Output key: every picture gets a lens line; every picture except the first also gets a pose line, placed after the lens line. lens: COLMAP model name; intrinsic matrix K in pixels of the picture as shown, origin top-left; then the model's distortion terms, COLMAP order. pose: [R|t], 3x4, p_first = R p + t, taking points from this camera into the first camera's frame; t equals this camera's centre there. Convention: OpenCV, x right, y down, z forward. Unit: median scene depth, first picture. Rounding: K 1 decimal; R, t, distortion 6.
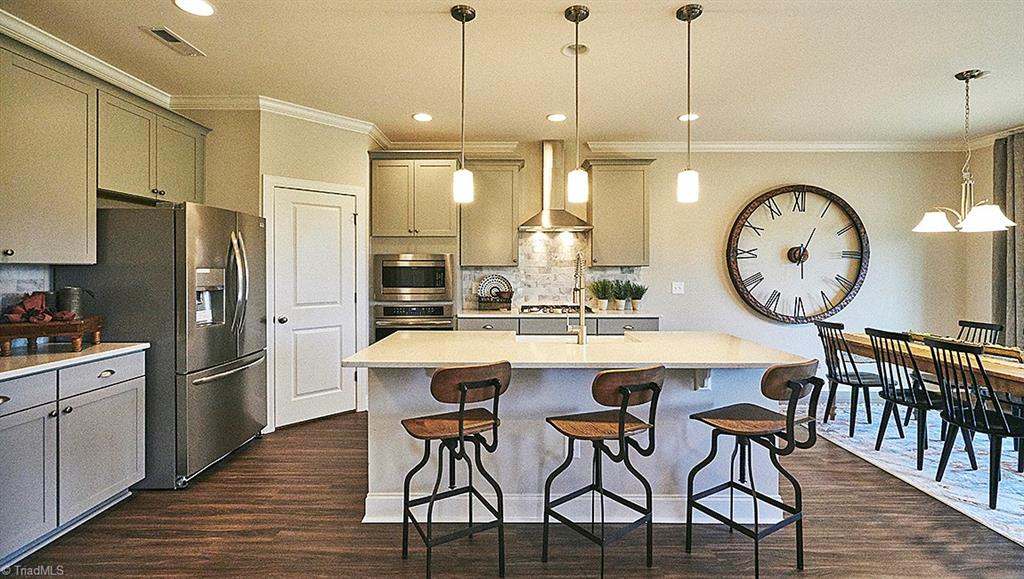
lens RADIAL K [[462.2, 0, 508.3], [0, 462.2, 270.9], [0, 0, 1]] dist [0.003515, -0.000114]
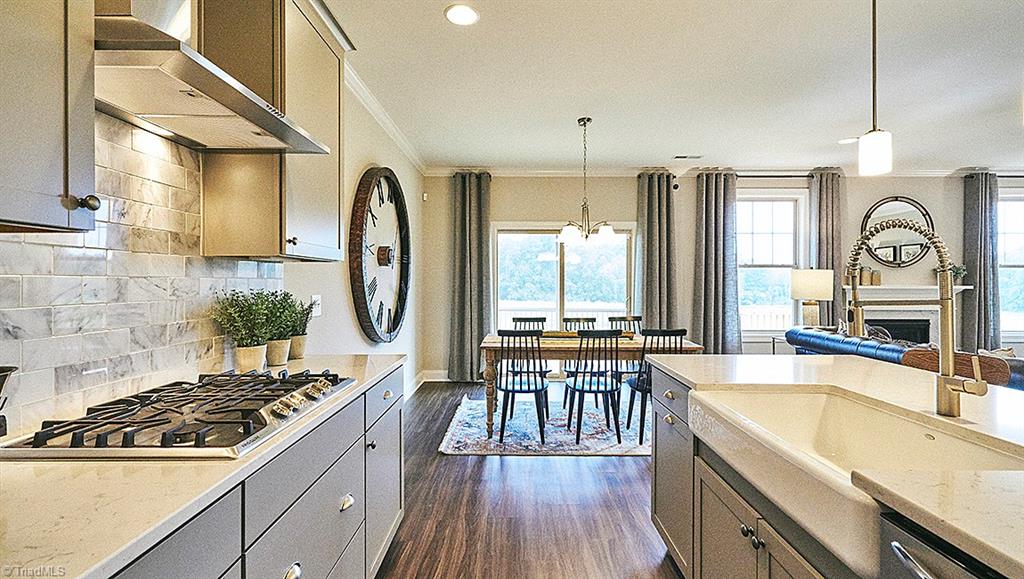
lens RADIAL K [[462.2, 0, 506.5], [0, 462.2, 283.6], [0, 0, 1]] dist [0.003515, -0.000114]
pose [[-0.014439, -0.004954, 0.999883, -0.192420], [0.002523, 0.999984, 0.004991, 0.010970], [-0.999893, 0.002595, -0.014426, 0.861328]]
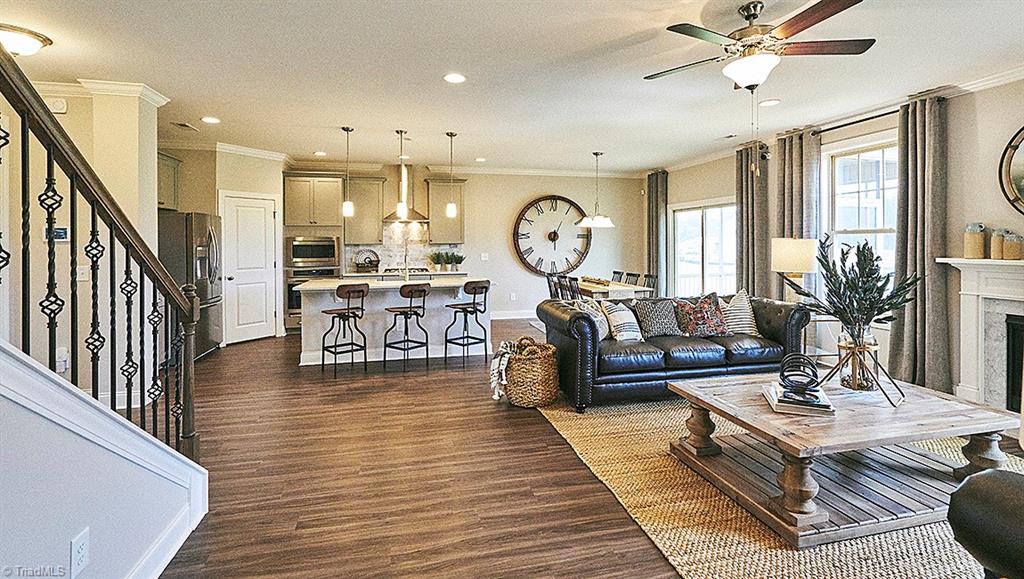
lens RADIAL K [[471.3, 0, 511.0], [0, 471.3, 245.2], [0, 0, 1]] dist [-0.009688, 0.000655]
pose [[0.969487, -0.006129, 0.245065, 0.052426], [0.006258, 0.999980, 0.000255, -0.003647], [-0.245062, 0.001286, 0.969507, -0.680936]]
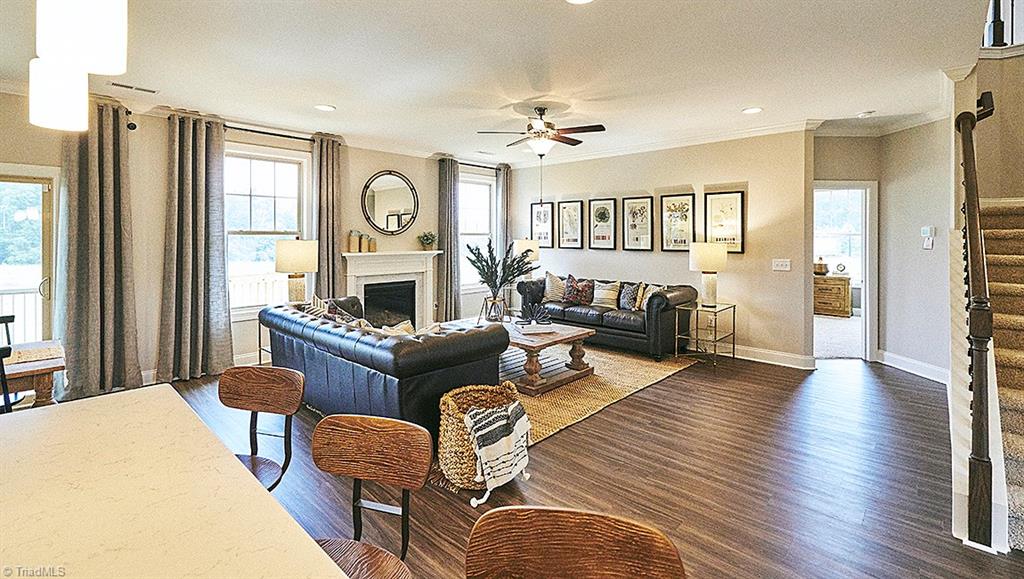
lens RADIAL K [[462.2, 0, 506.4], [0, 462.2, 228.5], [0, 0, 1]] dist [0.003515, -0.000114]
pose [[-0.737533, 0.008976, 0.675251, -0.132468], [0.000142, 0.999914, -0.013137, -0.025435], [-0.675311, -0.009593, -0.737471, 0.565606]]
